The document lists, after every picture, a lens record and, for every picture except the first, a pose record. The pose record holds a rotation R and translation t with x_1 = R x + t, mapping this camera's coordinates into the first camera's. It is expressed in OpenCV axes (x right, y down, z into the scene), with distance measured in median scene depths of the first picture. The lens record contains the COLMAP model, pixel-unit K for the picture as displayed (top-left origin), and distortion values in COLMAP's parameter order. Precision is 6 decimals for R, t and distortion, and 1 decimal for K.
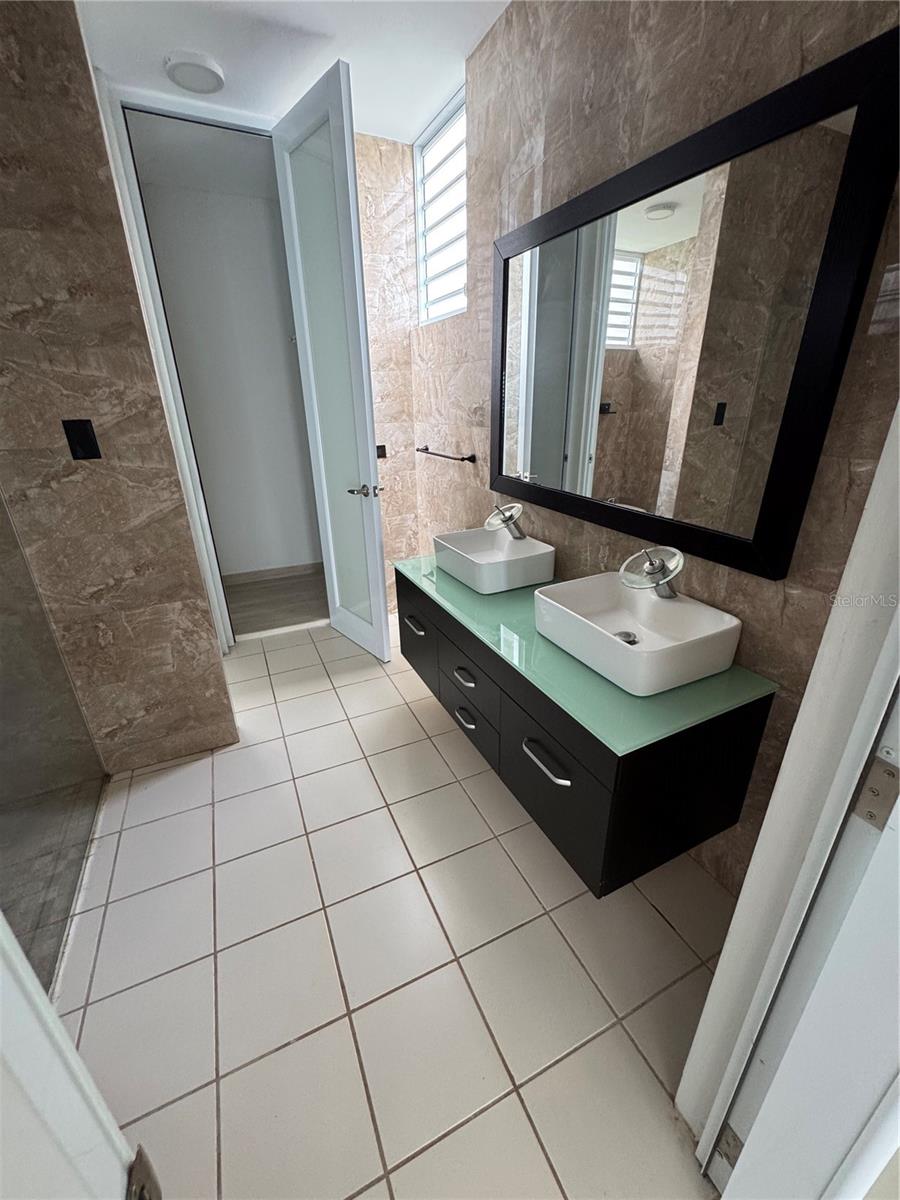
lens RADIAL K [[485.2, 0, 457.9], [0, 485.2, 602.2], [0, 0, 1]] dist [-0.005279, 0.000172]
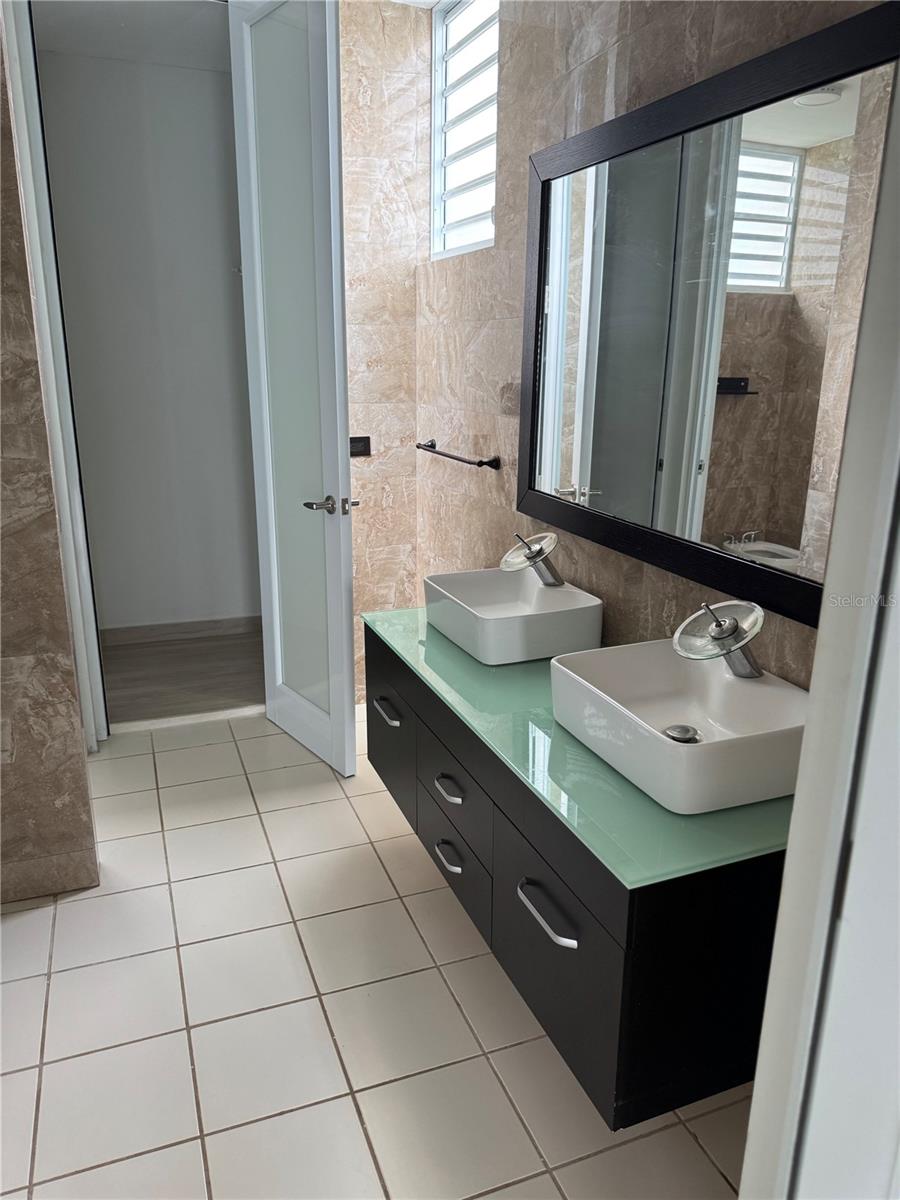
lens RADIAL K [[869.2, 0, 475.0], [0, 869.2, 607.6], [0, 0, 1]] dist [0.056143, -0.062165]
pose [[0.997745, 0.044048, -0.050652, 0.085649], [-0.049525, 0.992413, -0.112529, 0.036887], [0.045311, 0.114784, 0.992357, -0.167171]]
